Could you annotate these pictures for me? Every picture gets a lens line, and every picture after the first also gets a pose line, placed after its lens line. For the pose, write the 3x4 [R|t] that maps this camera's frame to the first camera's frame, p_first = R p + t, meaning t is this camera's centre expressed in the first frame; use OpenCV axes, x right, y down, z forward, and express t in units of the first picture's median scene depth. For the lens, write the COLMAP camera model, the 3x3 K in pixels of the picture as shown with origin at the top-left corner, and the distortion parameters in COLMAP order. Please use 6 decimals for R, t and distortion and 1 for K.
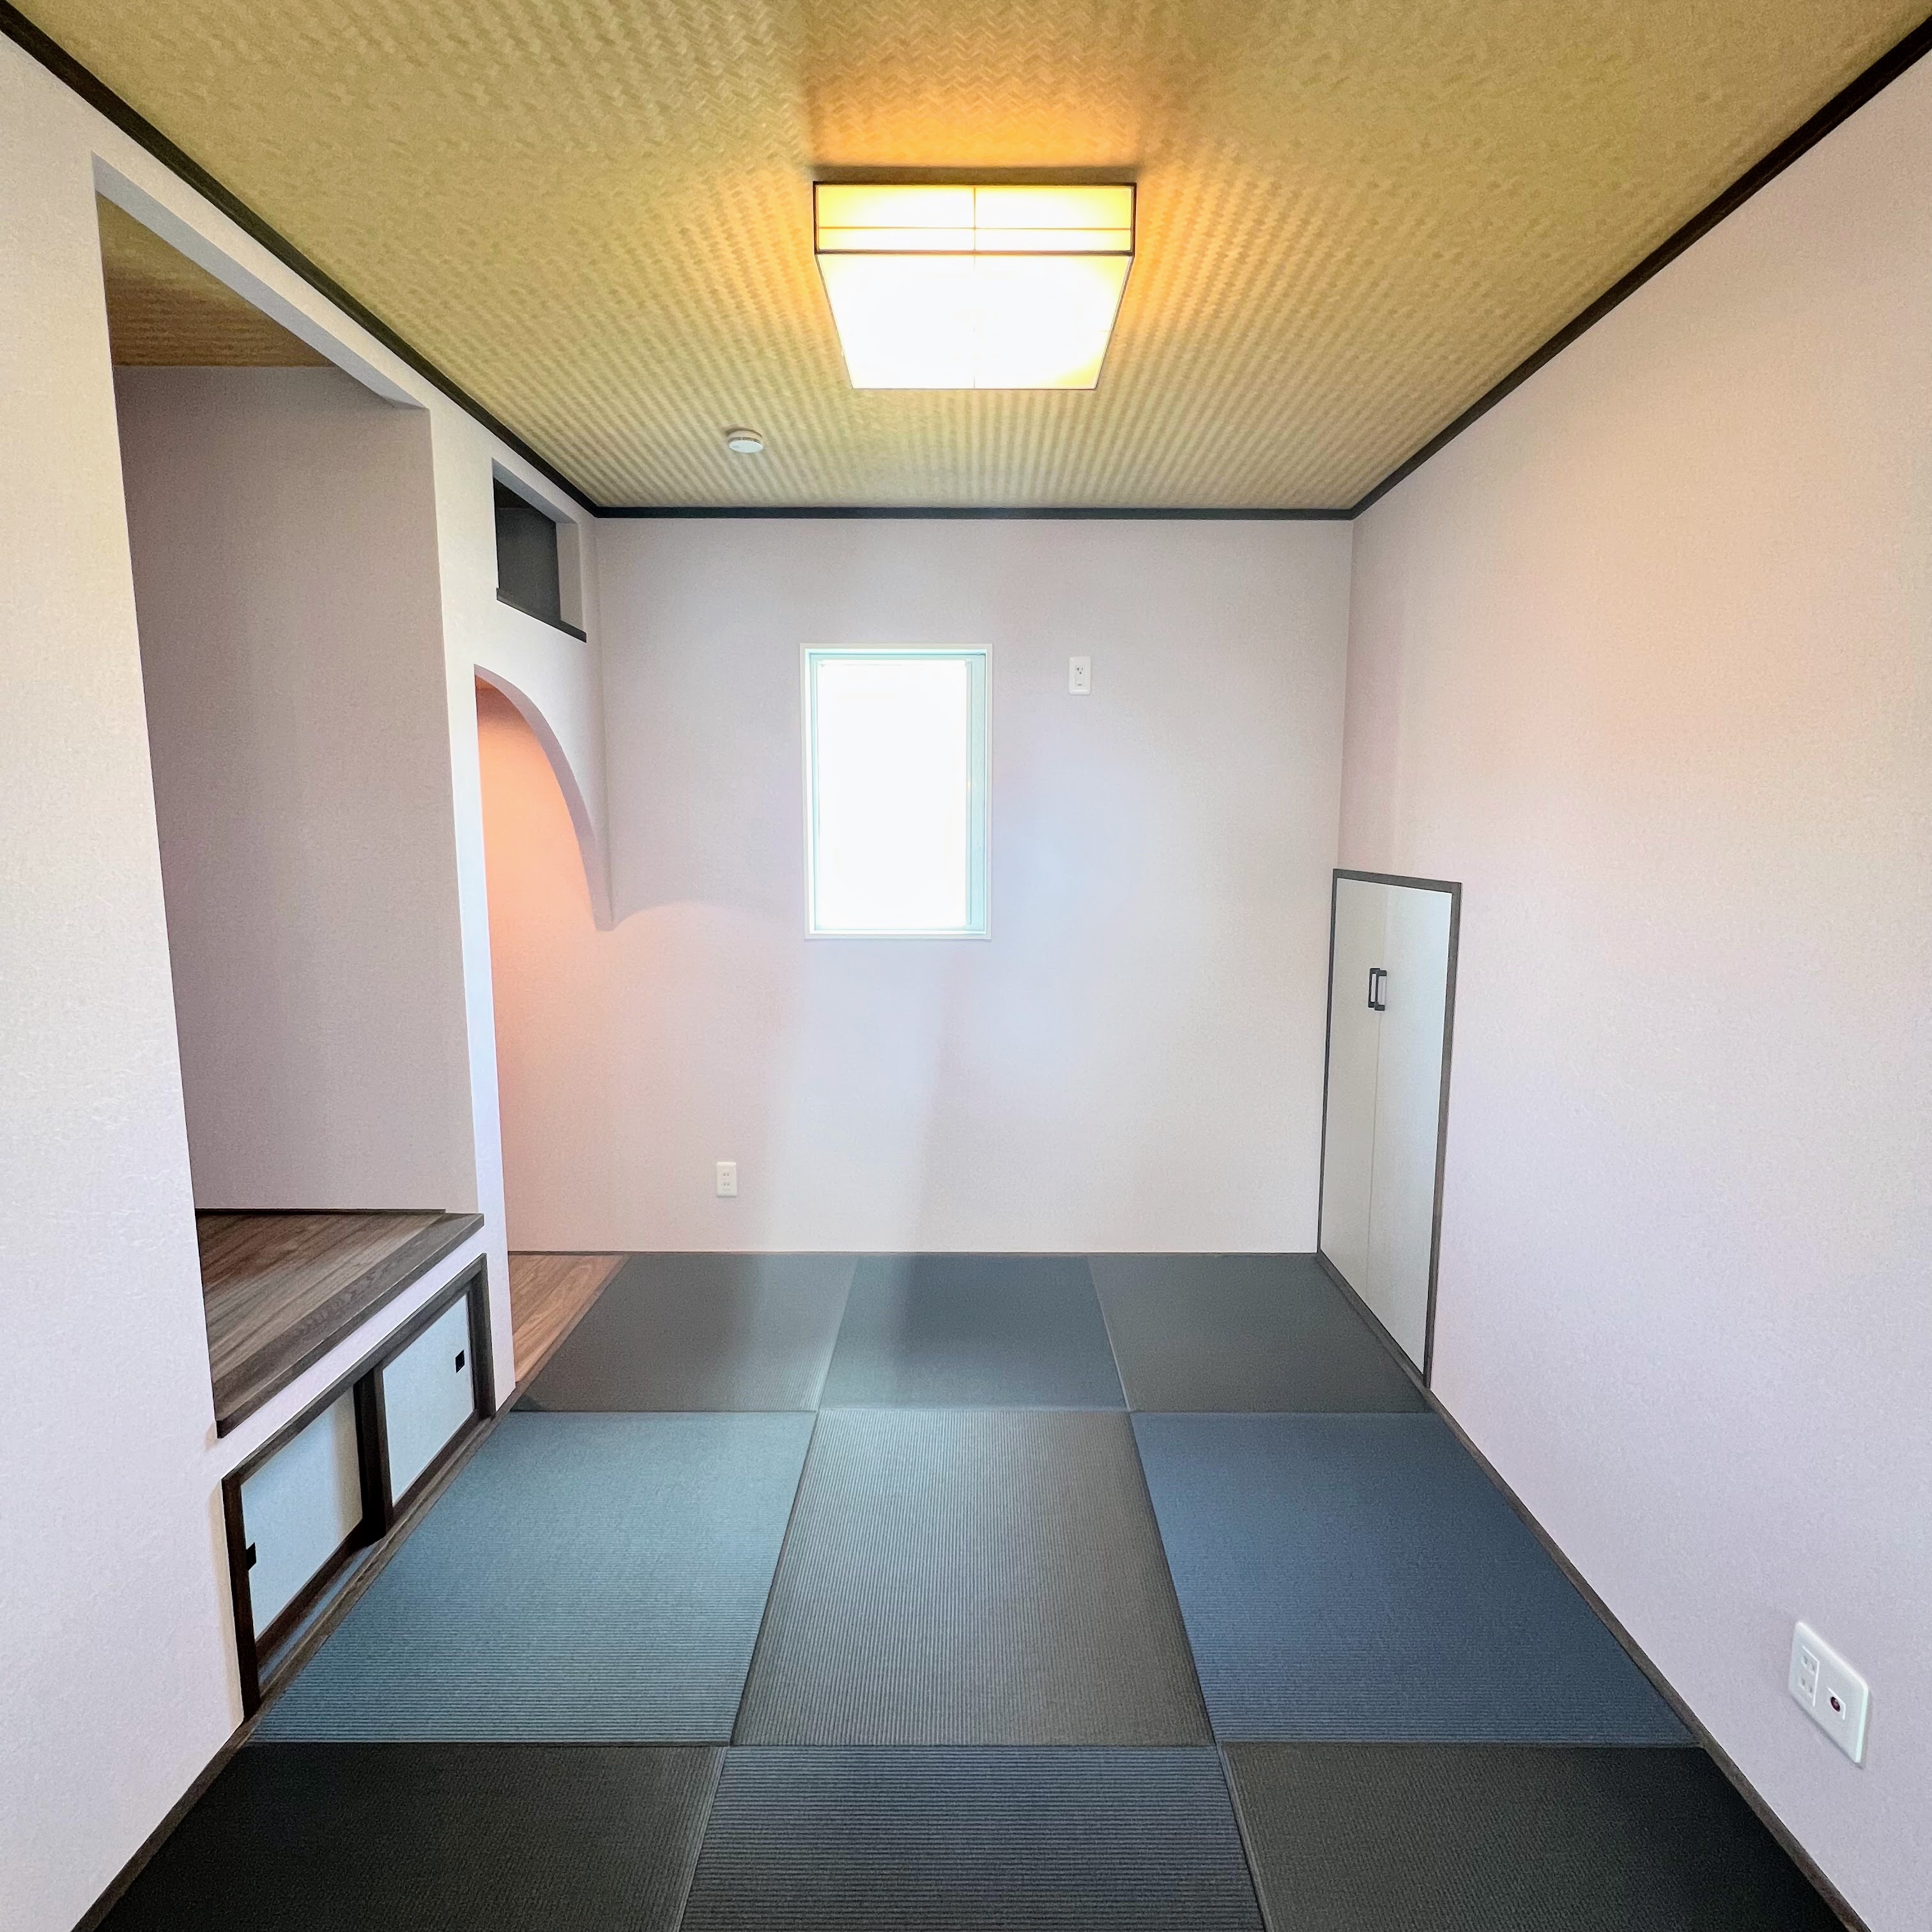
lens RADIAL K [[1021.7, 0, 966.0], [0, 1021.7, 966.0], [0, 0, 1]] dist [0.002465, -0.000186]
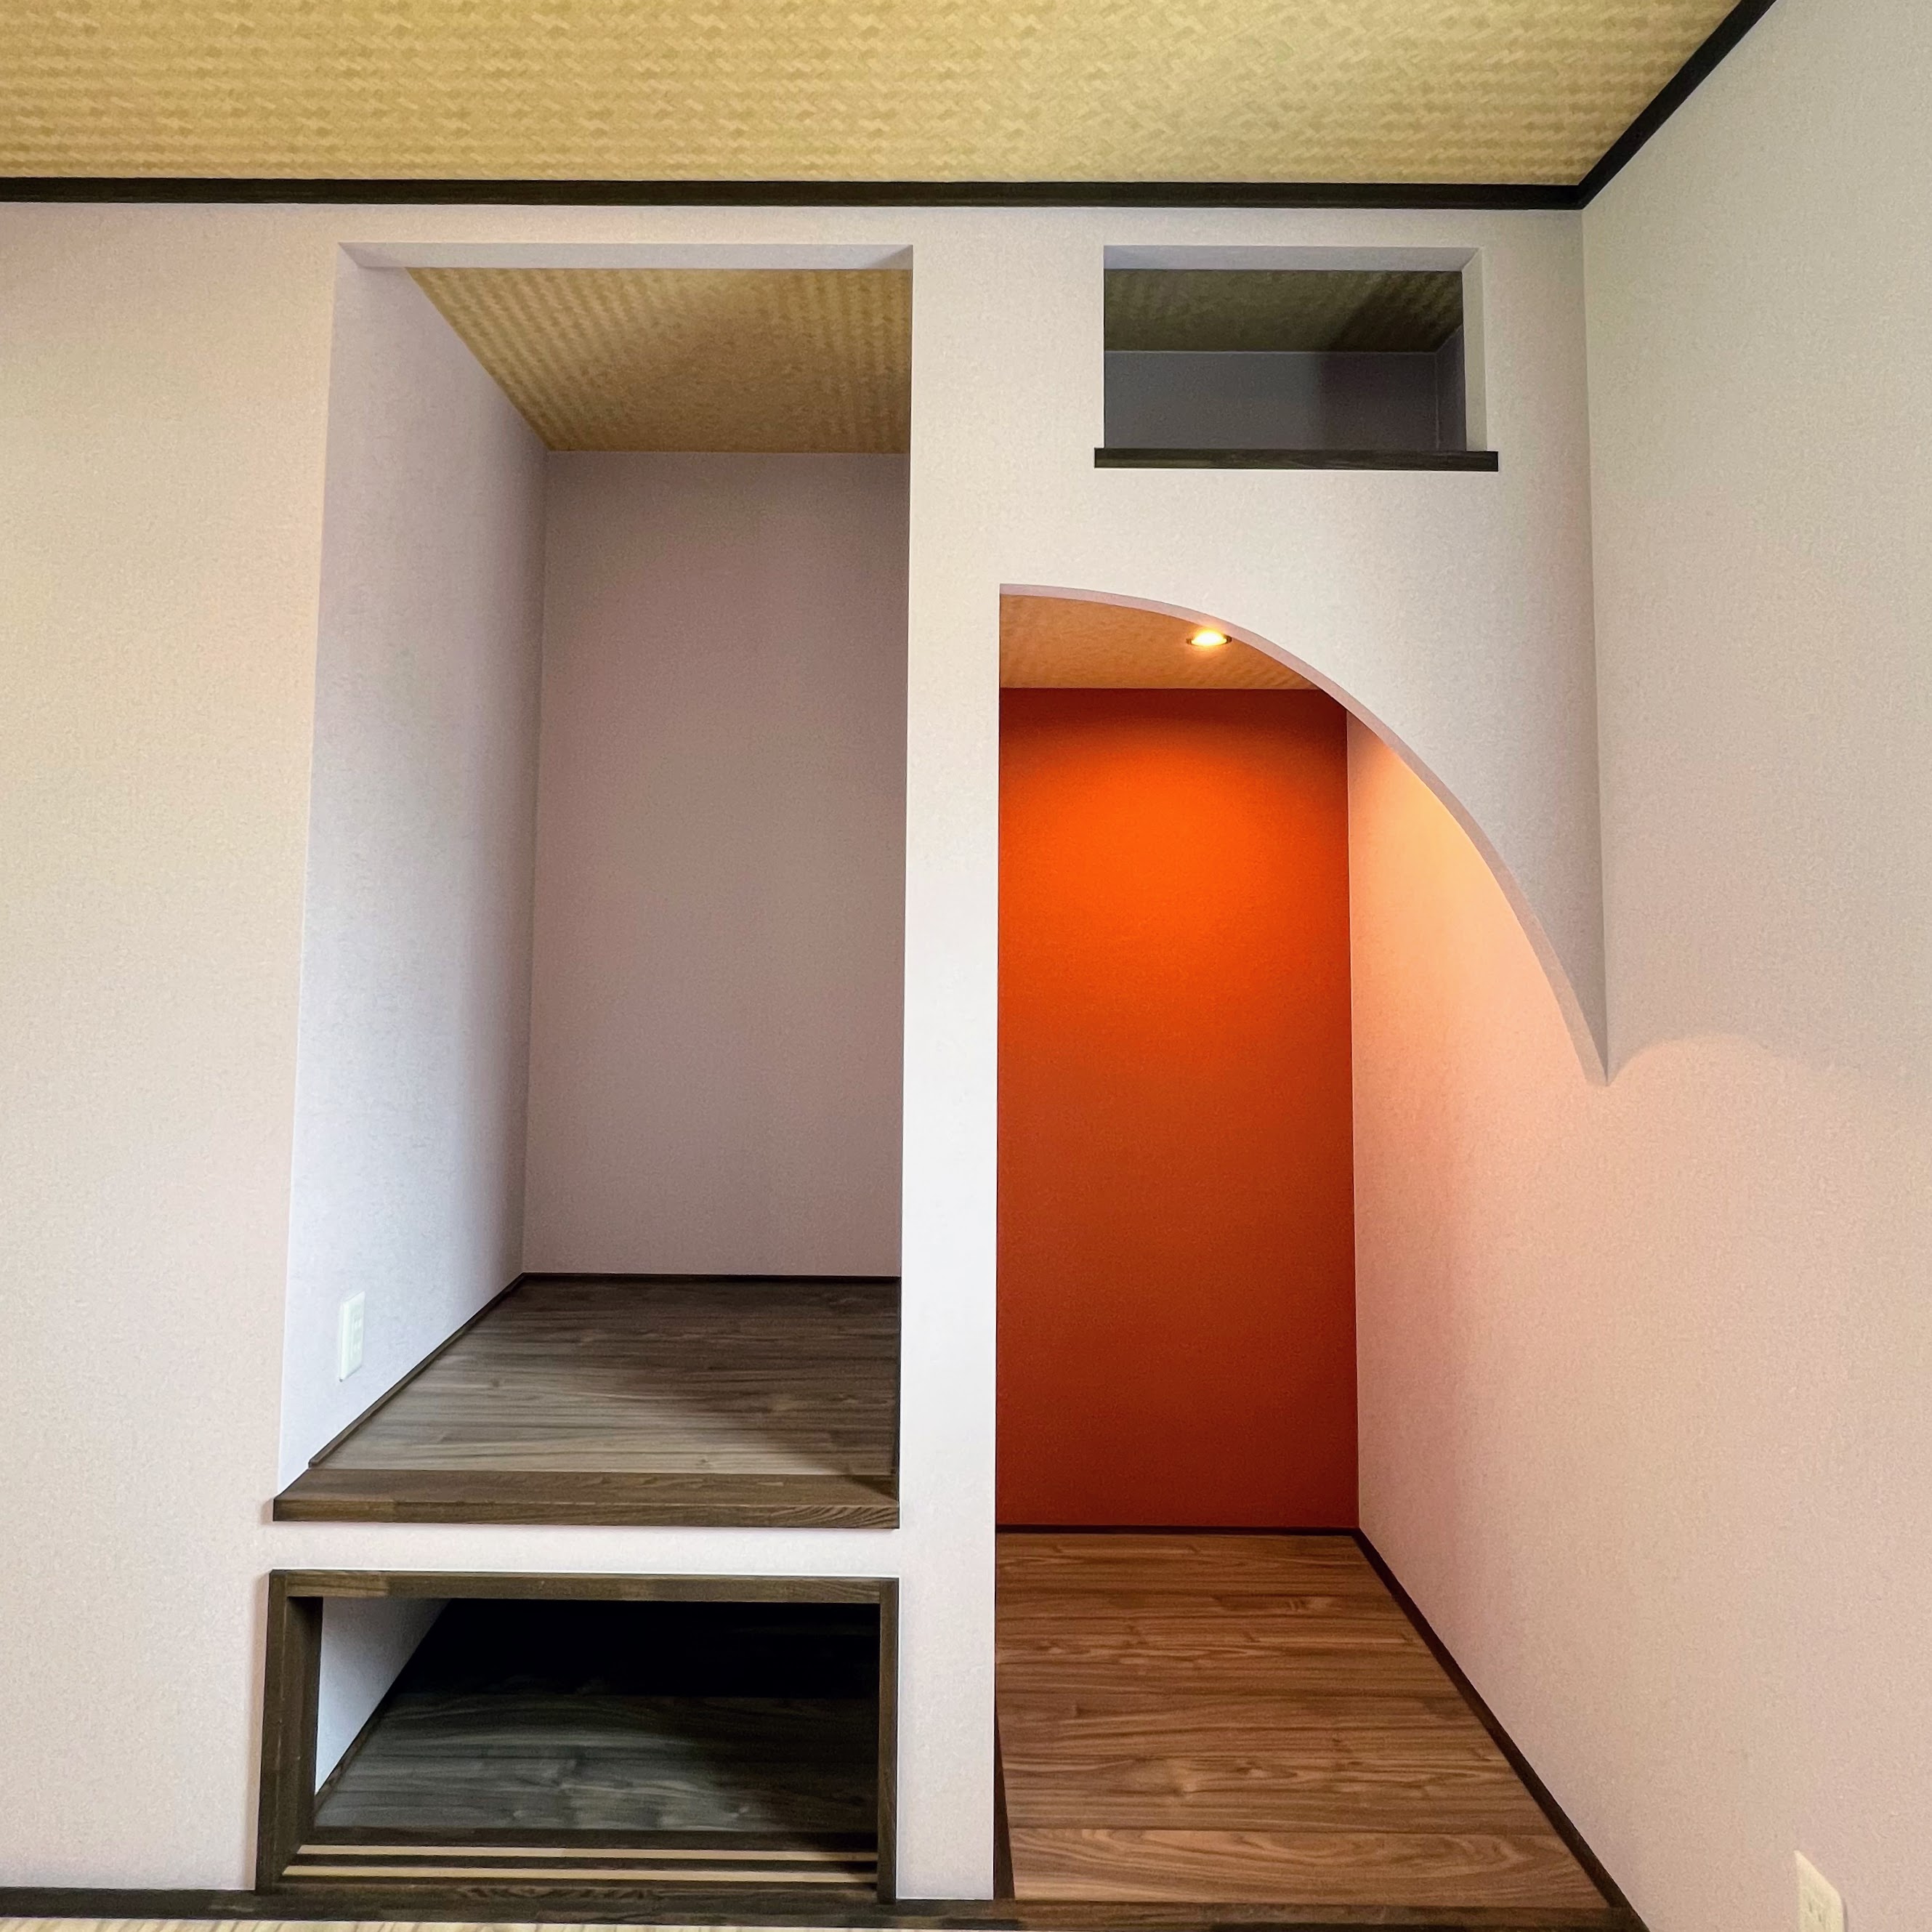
lens RADIAL K [[1154.4, 0, 906.1], [0, 1154.4, 860.6], [0, 0, 1]] dist [0.001143, -0.002602]
pose [[0.005991, -0.072532, -0.997348, 0.205377], [-0.143683, 0.986954, -0.072640, -0.070154], [0.989606, 0.143738, -0.004509, 0.972345]]
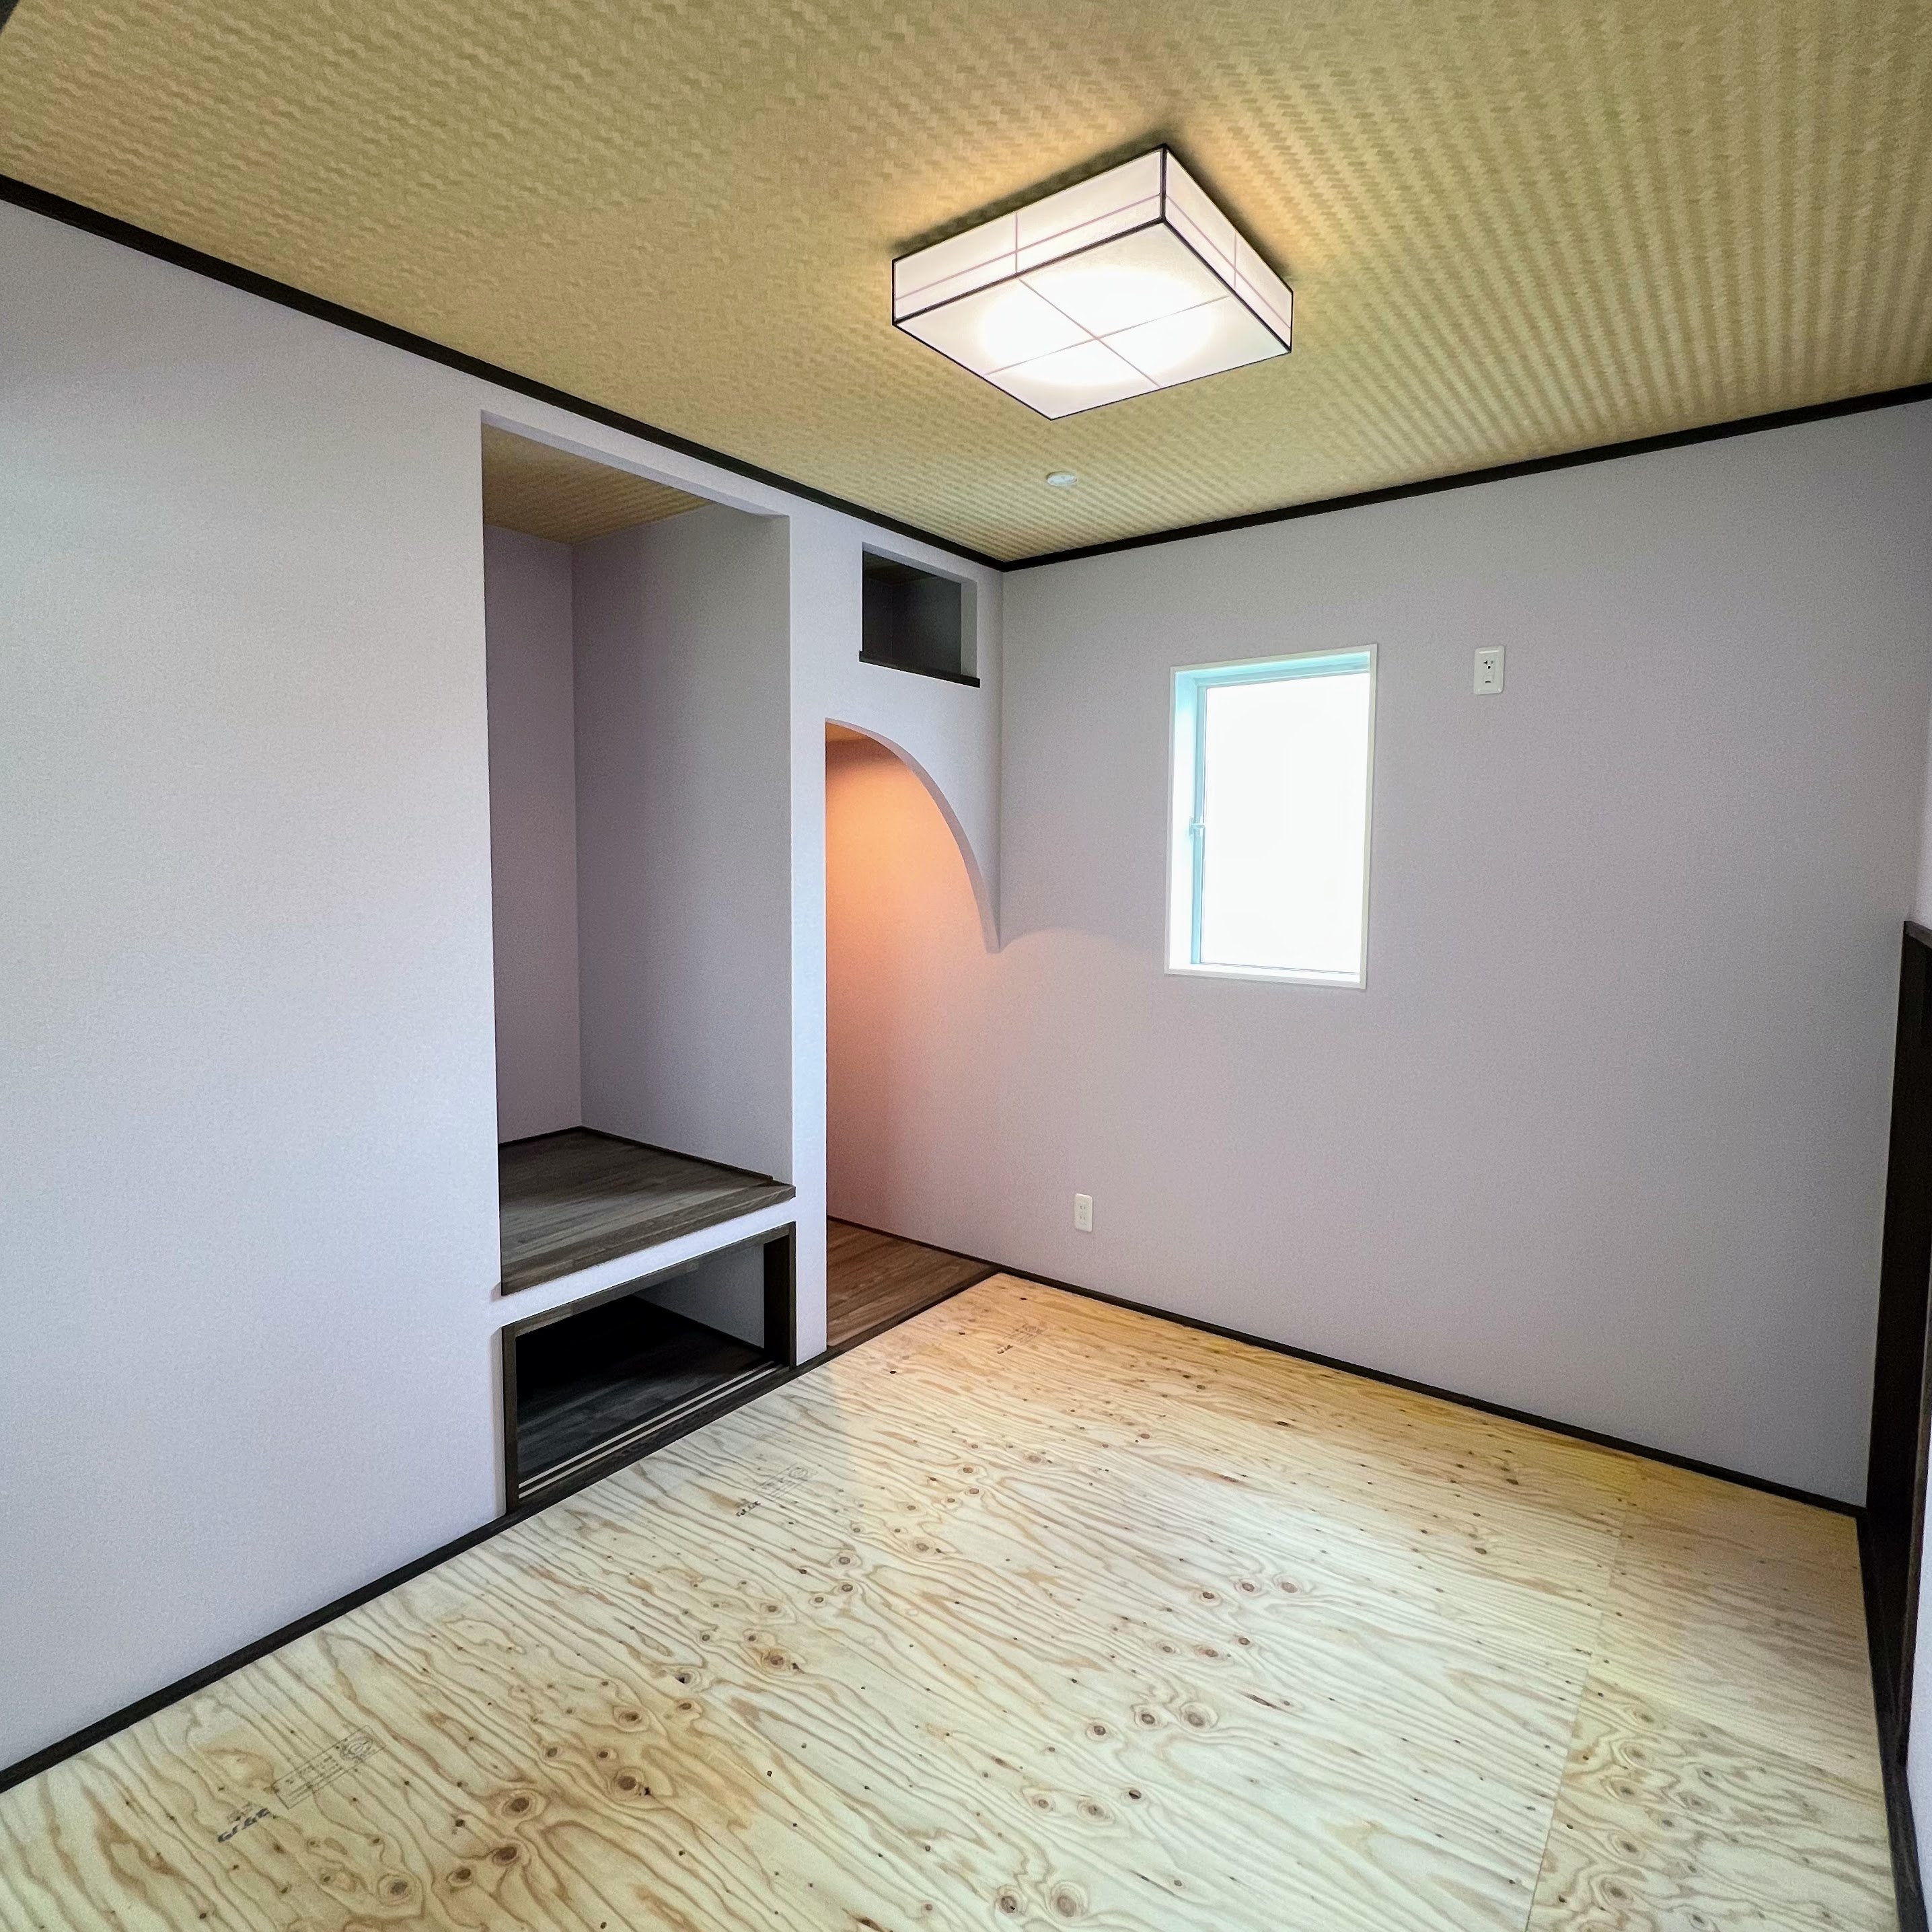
lens RADIAL K [[1068.9, 0, 964.0], [0, 1068.9, 938.9], [0, 0, 1]] dist [0.000966, -0.000016]
pose [[0.804634, 0.045712, -0.592010, 0.391953], [-0.083865, 0.995786, -0.037097, -0.007753], [0.587819, 0.079499, 0.805077, 0.118426]]
